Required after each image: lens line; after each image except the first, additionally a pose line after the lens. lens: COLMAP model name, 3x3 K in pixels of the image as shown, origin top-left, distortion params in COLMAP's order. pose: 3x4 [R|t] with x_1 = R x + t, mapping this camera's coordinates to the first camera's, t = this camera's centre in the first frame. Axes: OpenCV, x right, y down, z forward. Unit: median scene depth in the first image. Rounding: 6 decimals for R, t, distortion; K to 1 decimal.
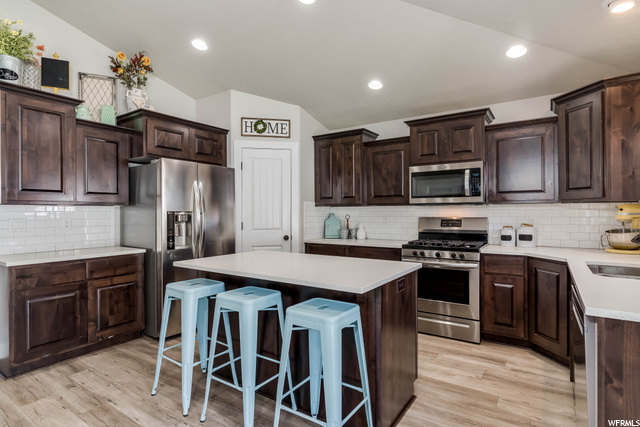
lens RADIAL K [[336.5, 0, 320.0], [0, 336.5, 213.5], [0, 0, 1]] dist [0.002550, 0.000419]
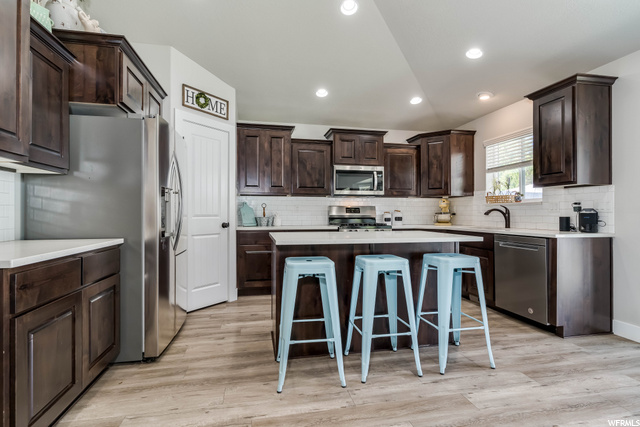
lens RADIAL K [[315.5, 0, 320.0], [0, 315.5, 213.5], [0, 0, 1]] dist [0.003712, 0.000399]
pose [[0.696079, 0.006079, 0.717939, -0.598057], [-0.001337, 0.999973, -0.007171, 0.049551], [-0.717963, 0.004032, 0.696069, 0.211868]]
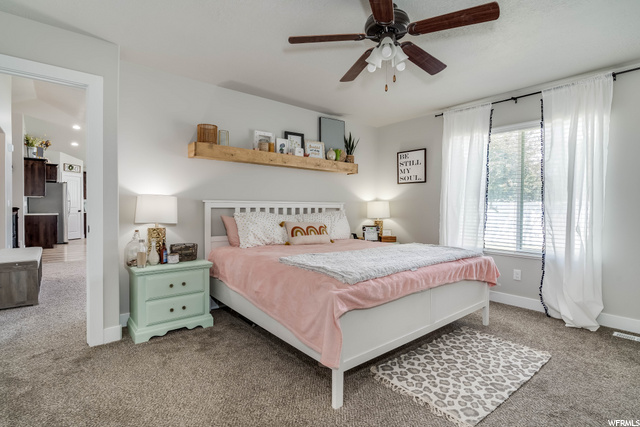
lens RADIAL K [[315.5, 0, 320.0], [0, 315.5, 213.5], [0, 0, 1]] dist [0.003712, 0.000399]
pose [[0.281692, -0.010884, 0.959443, -2.106473], [-0.006478, 0.999891, 0.013245, 0.051429], [-0.959483, -0.009947, 0.281591, -1.621902]]
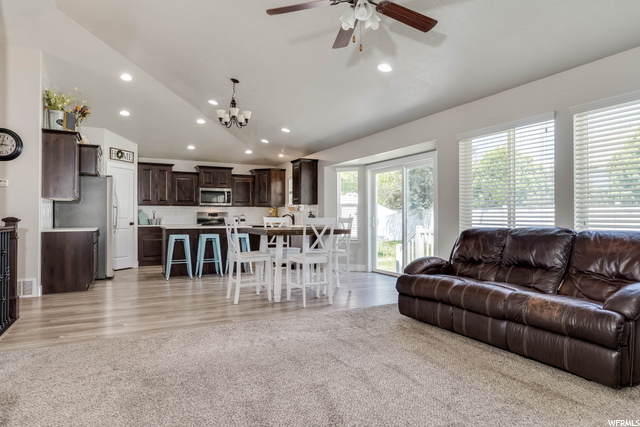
lens RADIAL K [[387.4, 0, 320.0], [0, 387.4, 213.5], [0, 0, 1]] dist [-0.001263, 0.000236]
pose [[0.477500, 0.012692, 0.878540, -1.442251], [0.001154, 0.999886, -0.015073, 0.057319], [-0.878631, 0.008211, 0.477431, -0.776597]]
